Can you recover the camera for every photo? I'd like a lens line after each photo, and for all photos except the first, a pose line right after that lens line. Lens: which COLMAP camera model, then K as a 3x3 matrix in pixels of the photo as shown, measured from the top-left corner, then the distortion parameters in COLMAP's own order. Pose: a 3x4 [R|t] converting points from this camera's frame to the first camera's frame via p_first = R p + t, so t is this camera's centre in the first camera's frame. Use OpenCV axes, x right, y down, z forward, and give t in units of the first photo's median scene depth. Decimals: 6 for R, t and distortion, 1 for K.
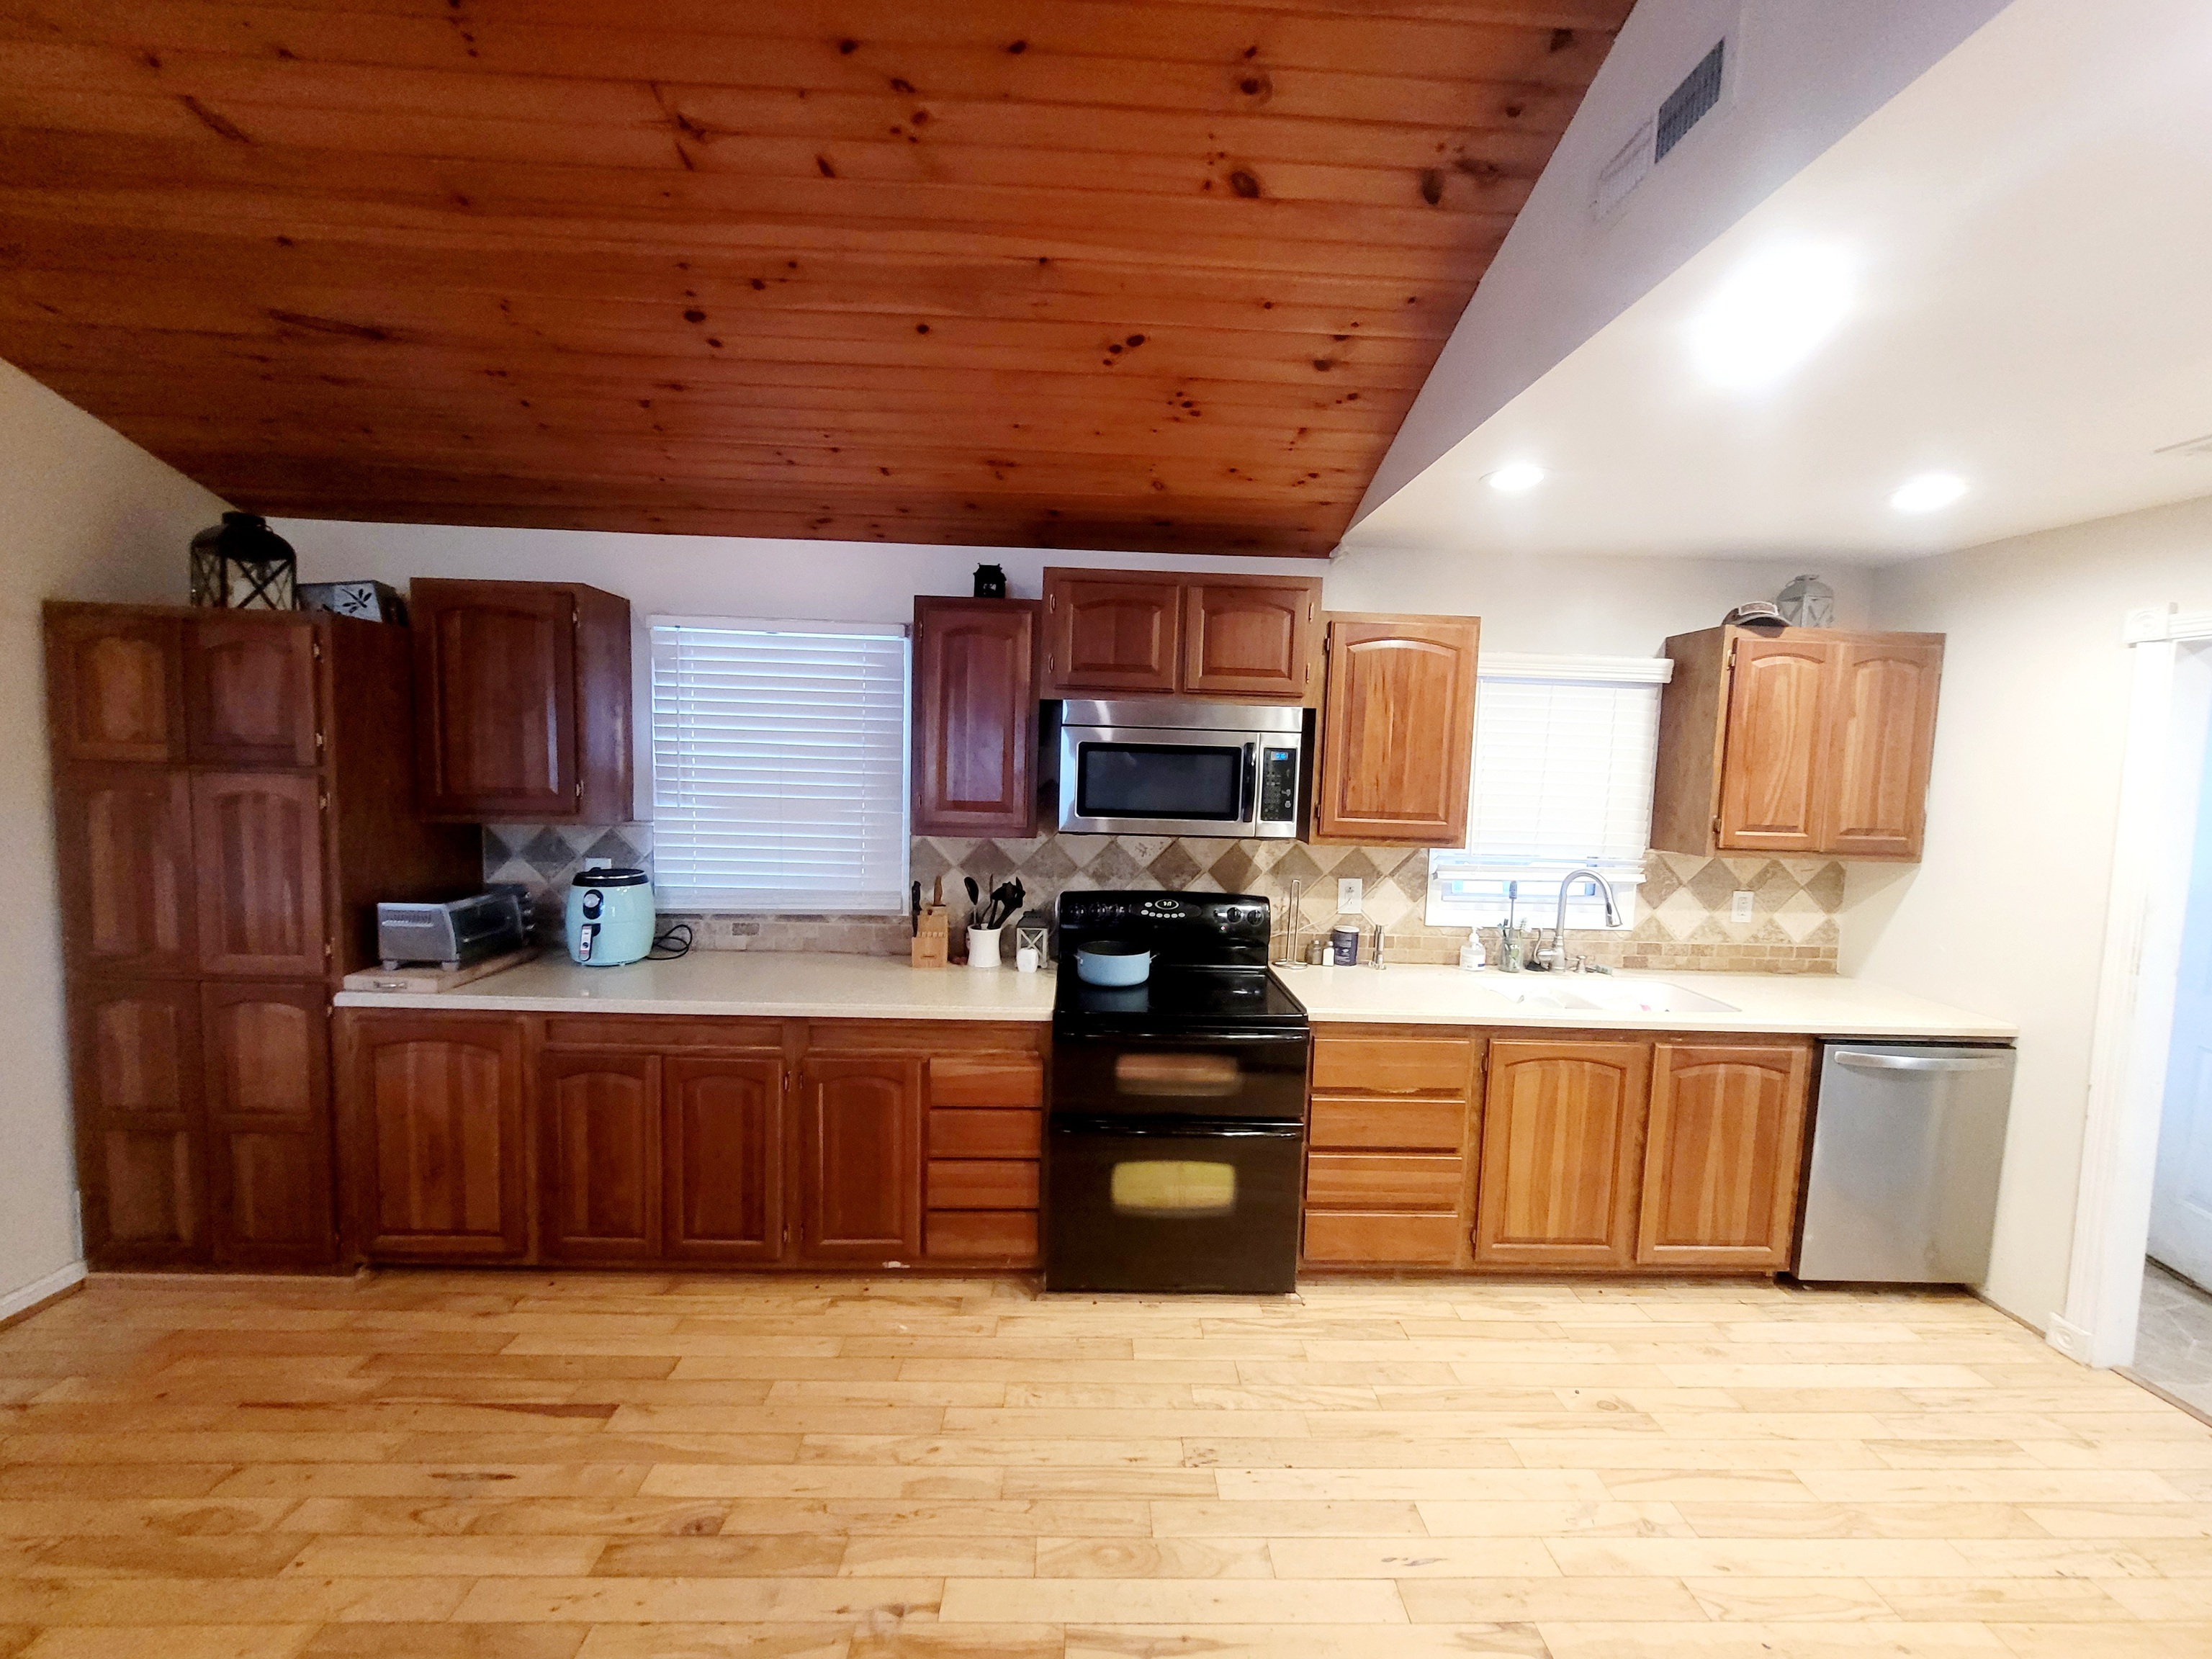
lens RADIAL K [[867.6, 0, 1106.0], [0, 867.6, 829.5], [0, 0, 1]] dist [0.001151, -0.000461]
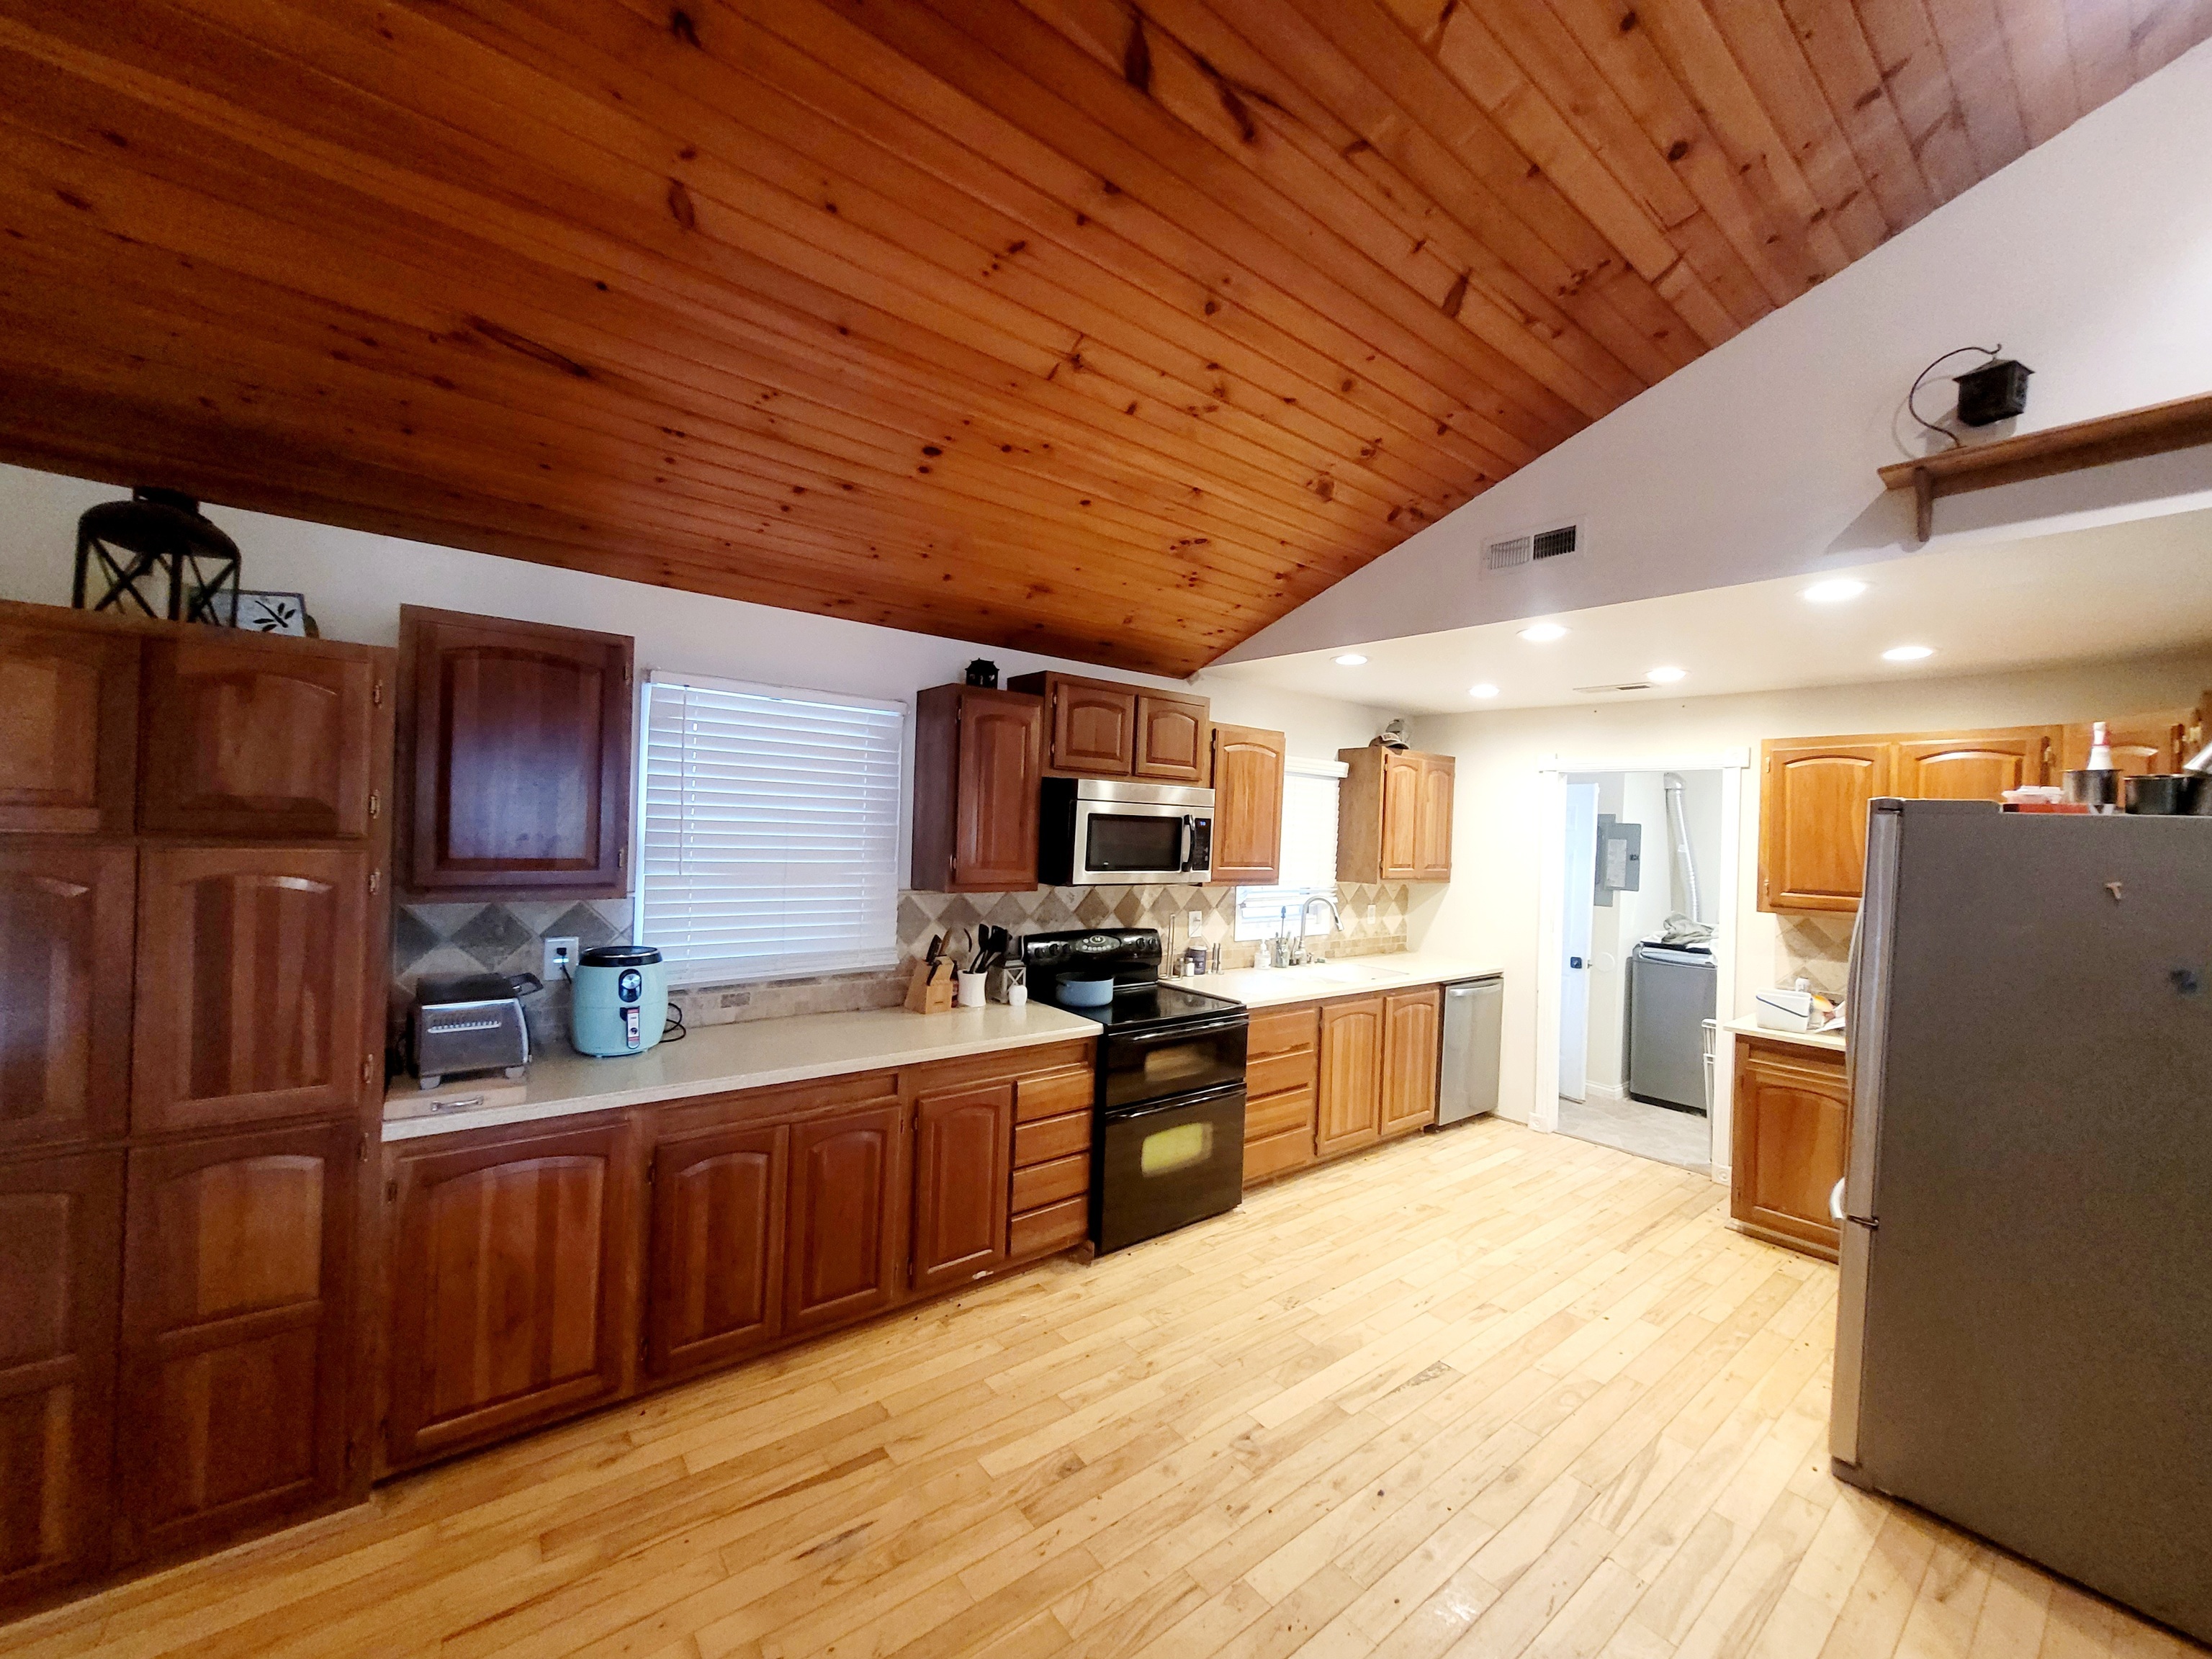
lens RADIAL K [[875.2, 0, 1106.0], [0, 875.2, 829.5], [0, 0, 1]] dist [0.001114, 0.000099]
pose [[0.803482, -0.002677, 0.595323, -0.781846], [0.036446, 0.998335, -0.044700, -0.018396], [-0.594212, 0.057613, 0.802242, -0.040520]]
